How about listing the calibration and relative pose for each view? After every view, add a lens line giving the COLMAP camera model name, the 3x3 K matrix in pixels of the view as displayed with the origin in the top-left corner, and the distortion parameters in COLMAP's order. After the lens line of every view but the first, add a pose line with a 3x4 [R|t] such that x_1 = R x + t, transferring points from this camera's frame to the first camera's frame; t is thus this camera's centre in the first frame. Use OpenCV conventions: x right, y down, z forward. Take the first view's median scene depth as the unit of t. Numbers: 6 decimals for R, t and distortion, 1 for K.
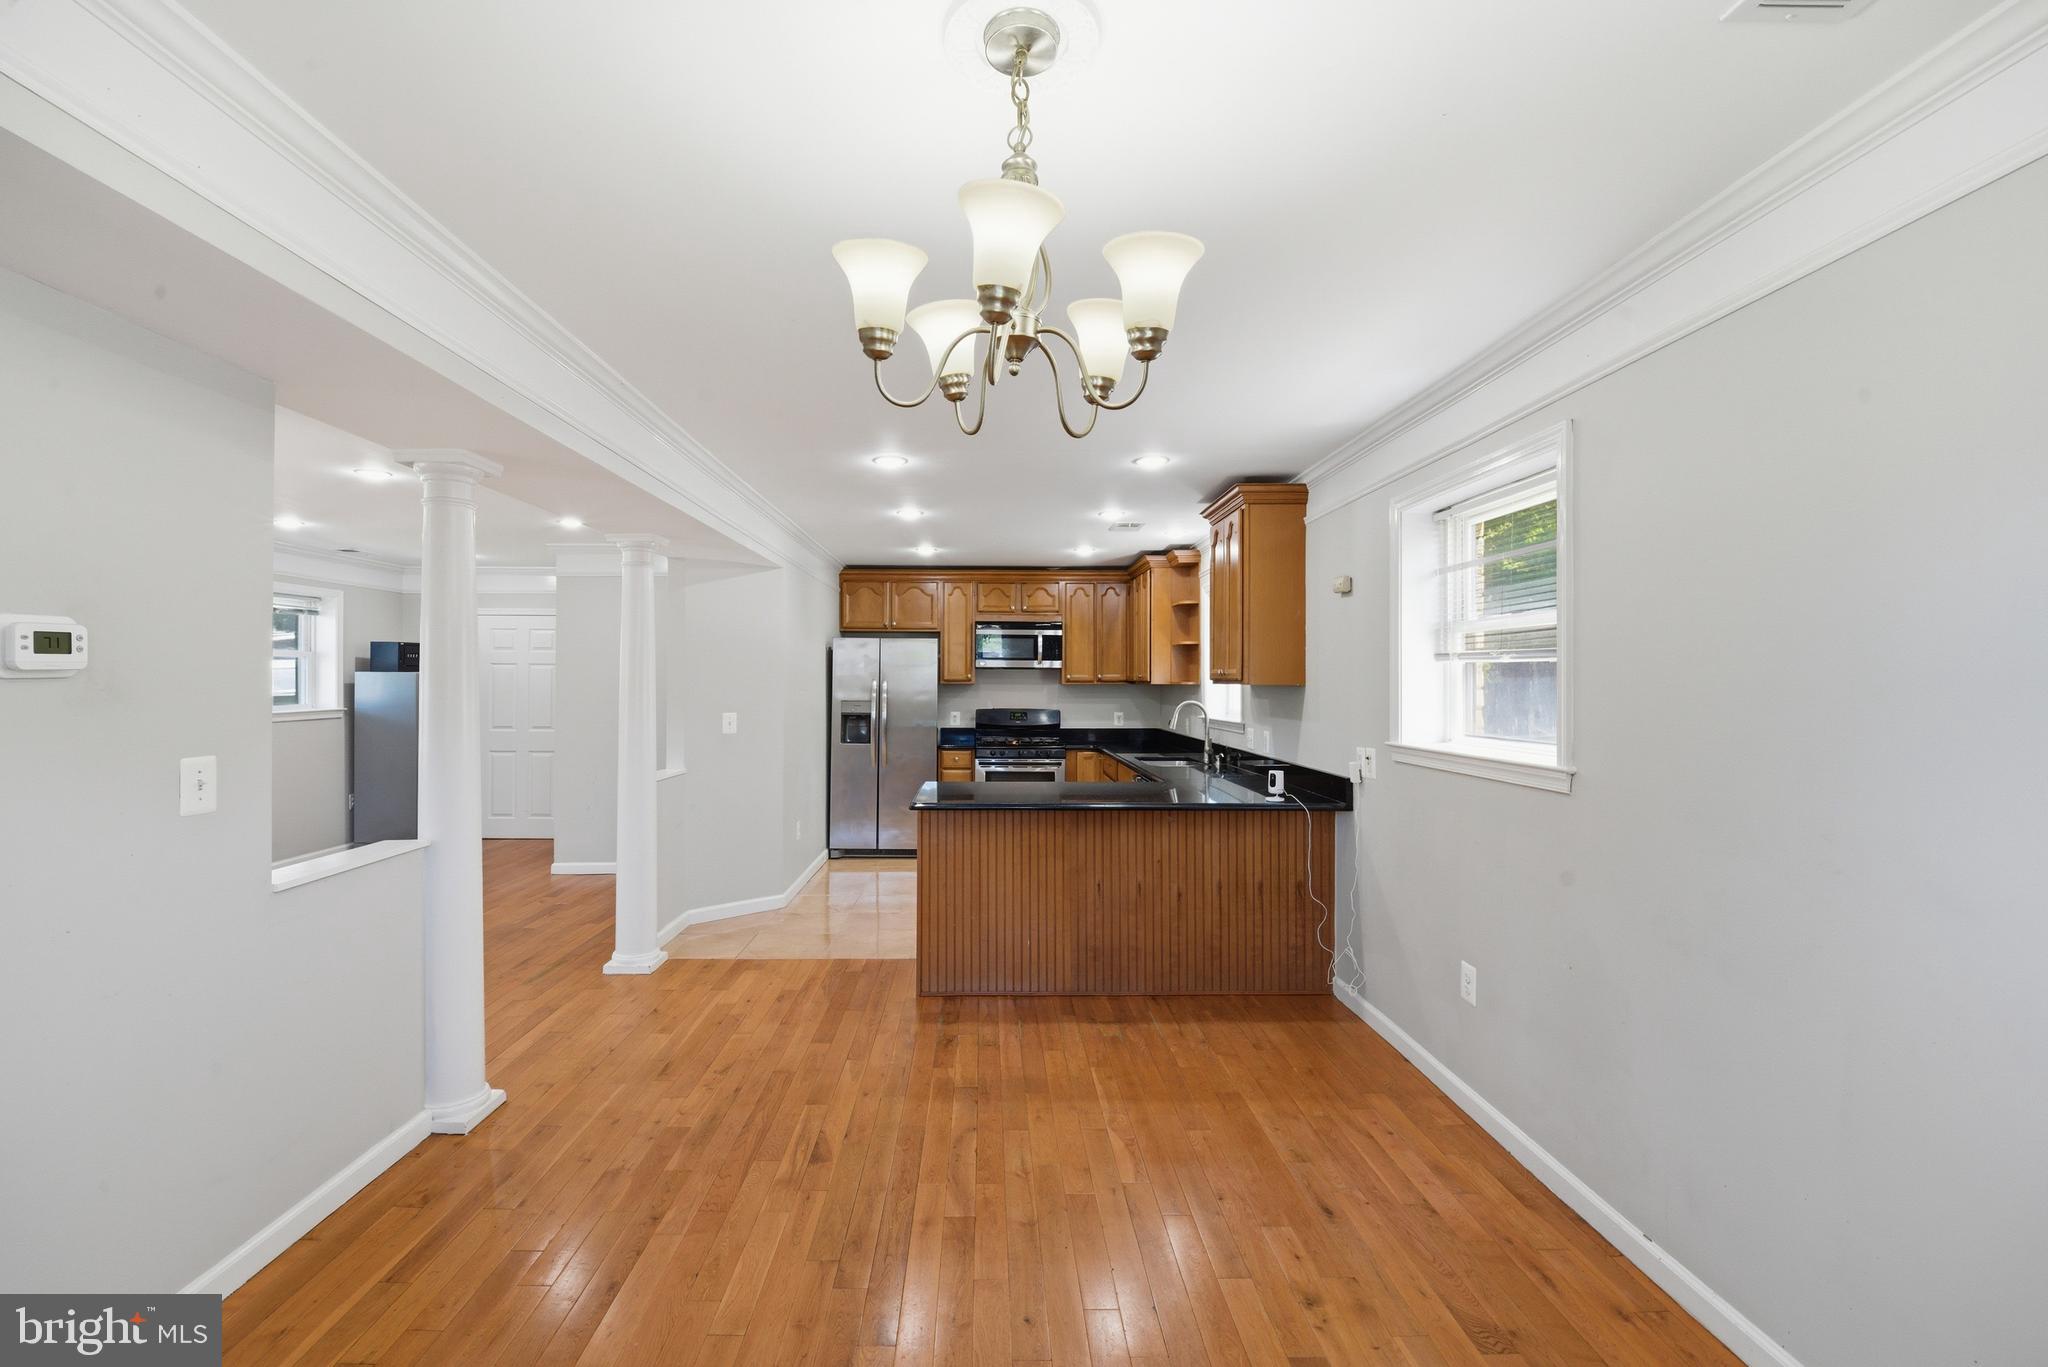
lens RADIAL K [[871.6, 0, 988.1], [0, 871.6, 671.9], [0, 0, 1]] dist [0.002841, -0.000145]
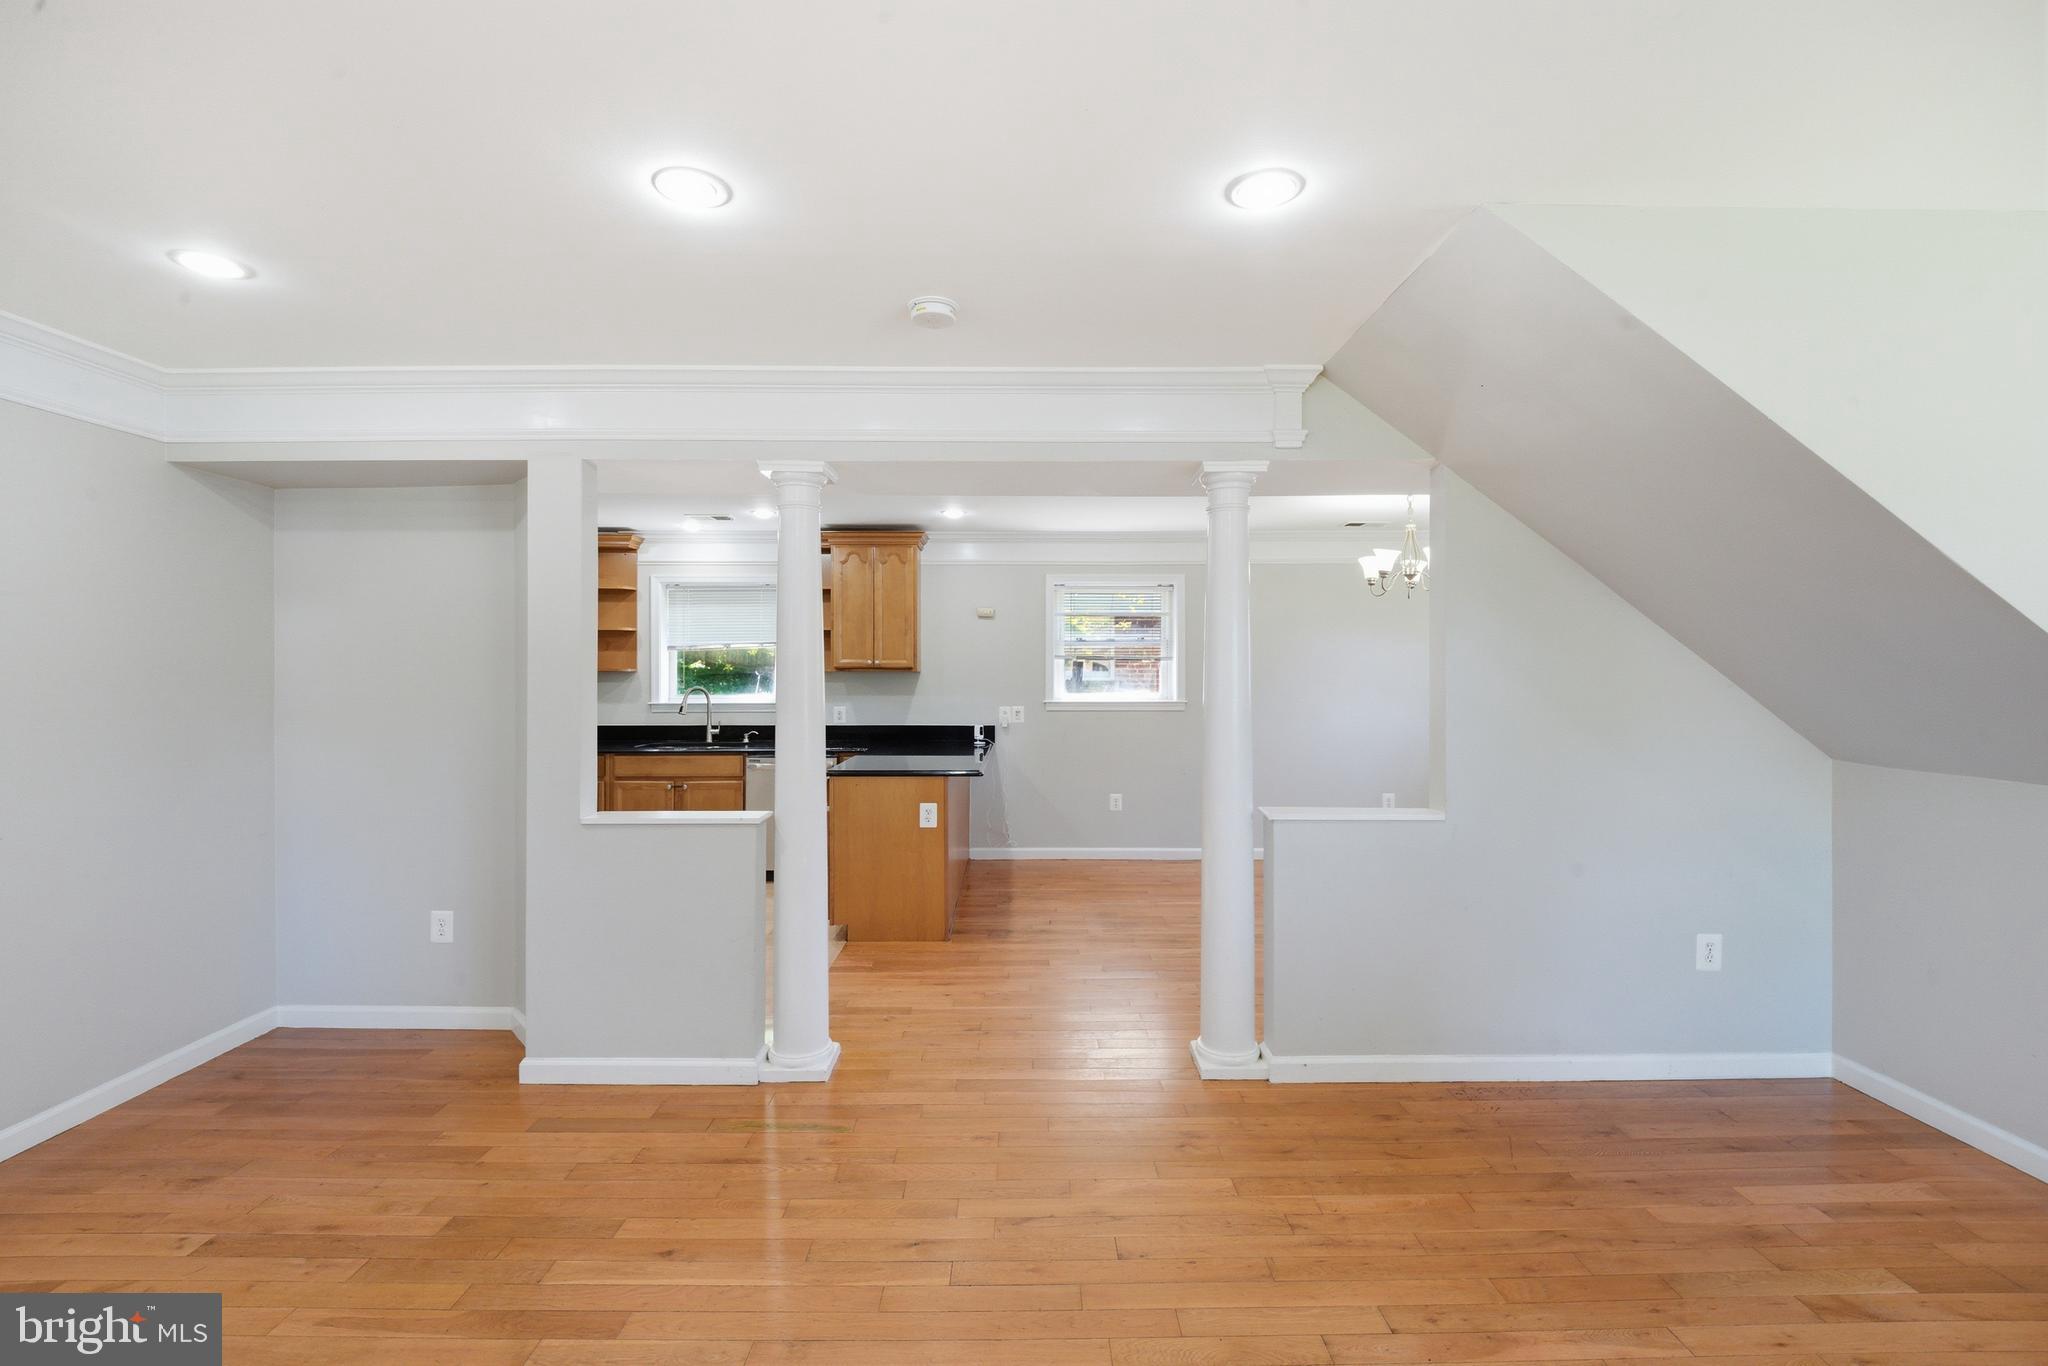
lens RADIAL K [[863.0, 0, 1033.0], [0, 863.0, 671.5], [0, 0, 1]] dist [0.001052, -0.010397]
pose [[-0.004882, -0.003435, 0.999982, -0.855854], [-0.012191, 0.999920, 0.003376, 0.006514], [-0.999914, -0.012174, -0.004923, 0.629785]]
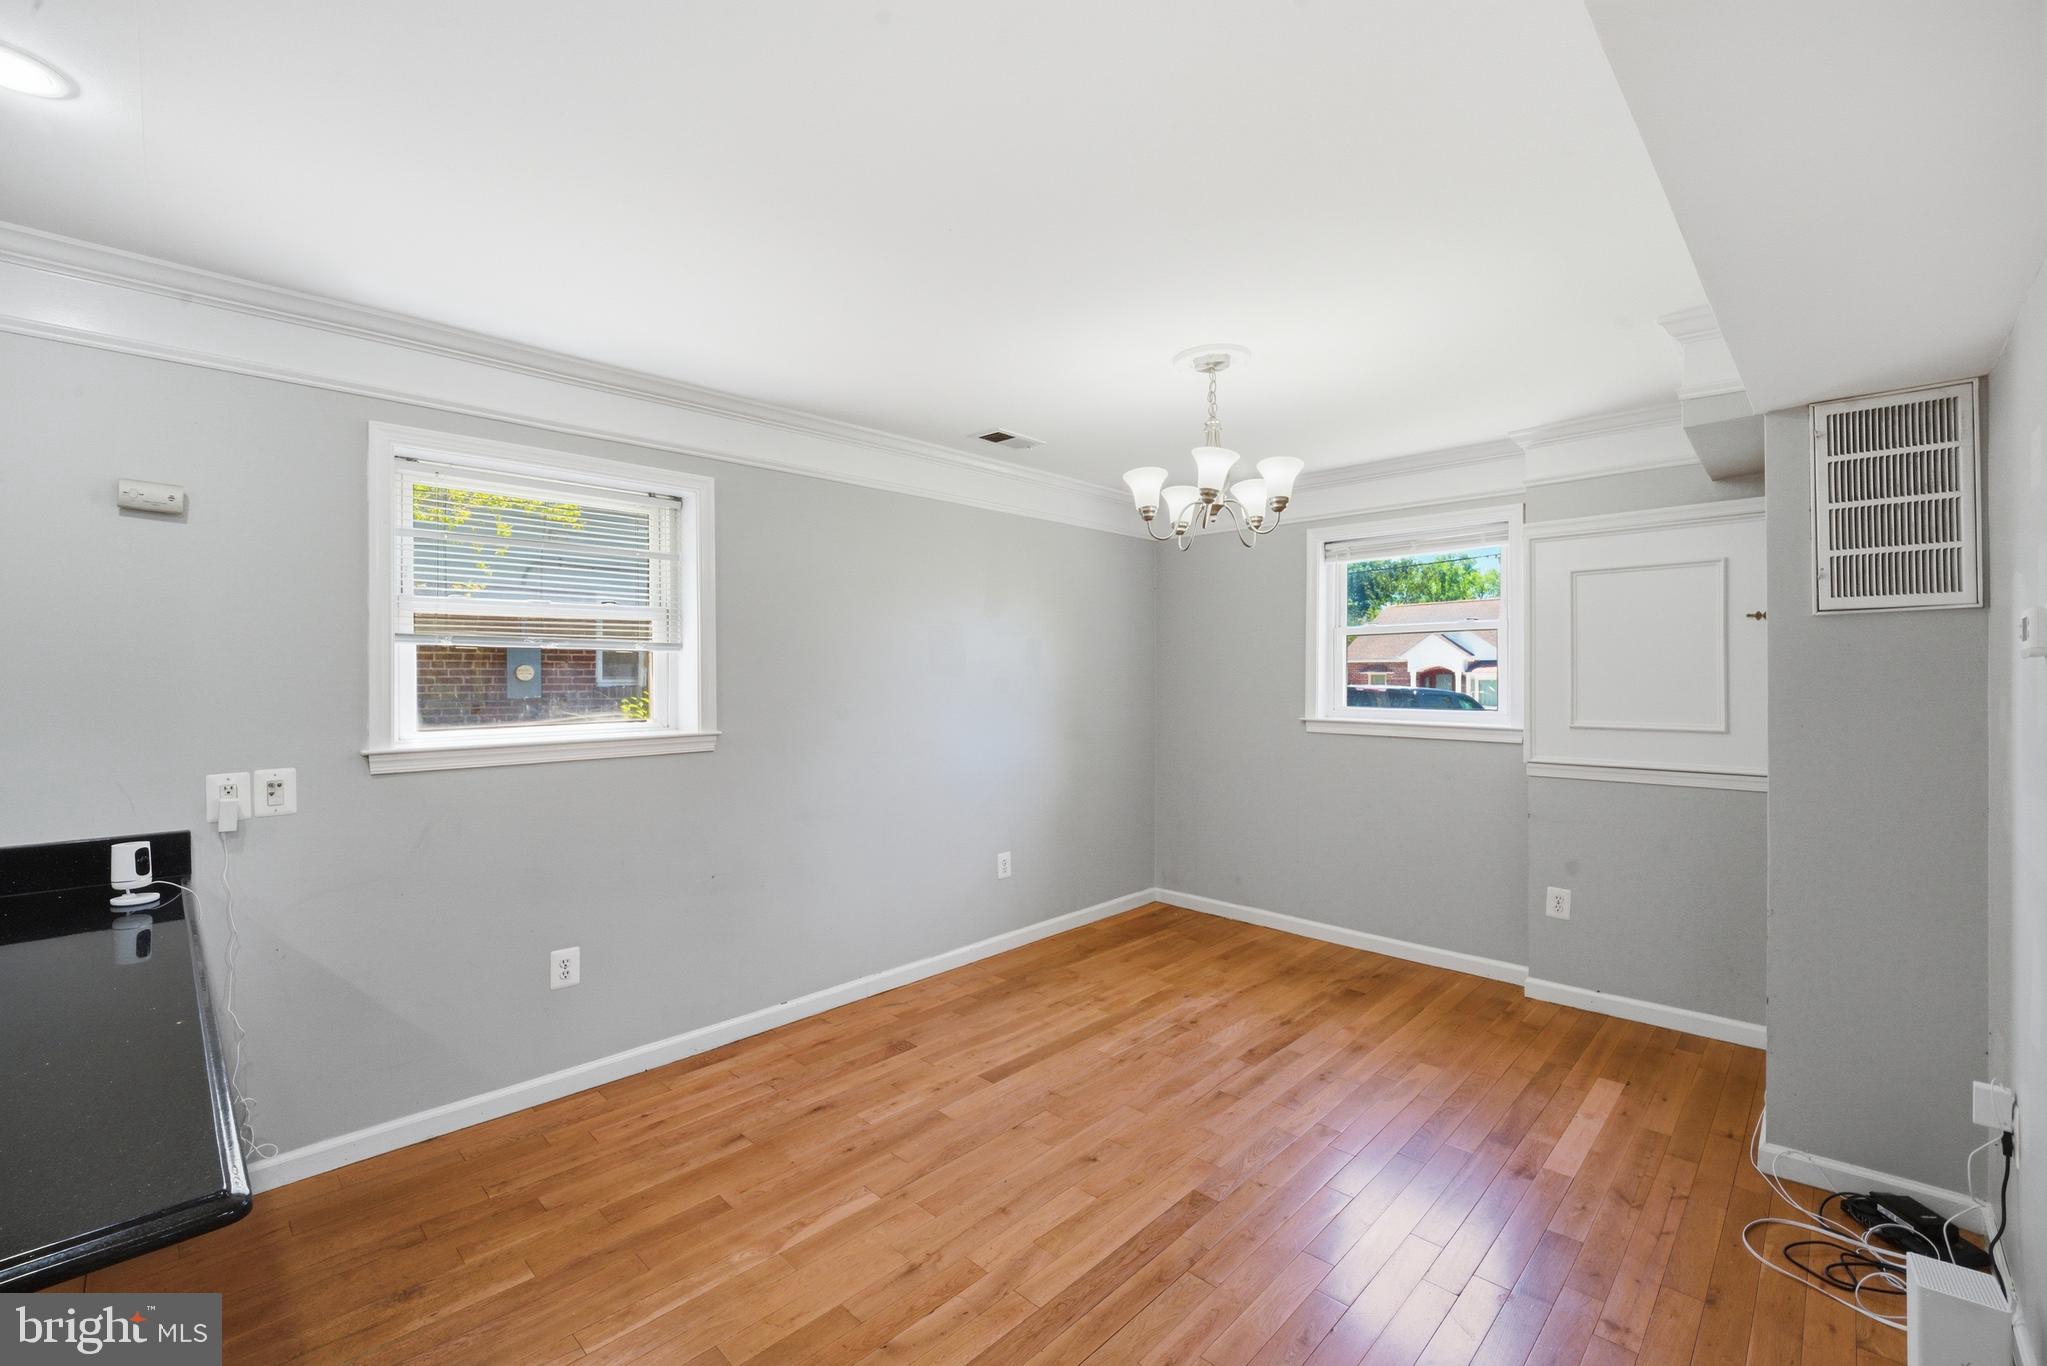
lens RADIAL K [[862.6, 0, 1032.5], [0, 862.6, 671.5], [0, 0, 1]] dist [0.001052, -0.010397]
pose [[-0.716210, -0.001368, 0.697884, -0.268795], [-0.008947, 0.999934, -0.007221, 0.009312], [-0.697828, -0.011416, -0.716175, 0.684715]]
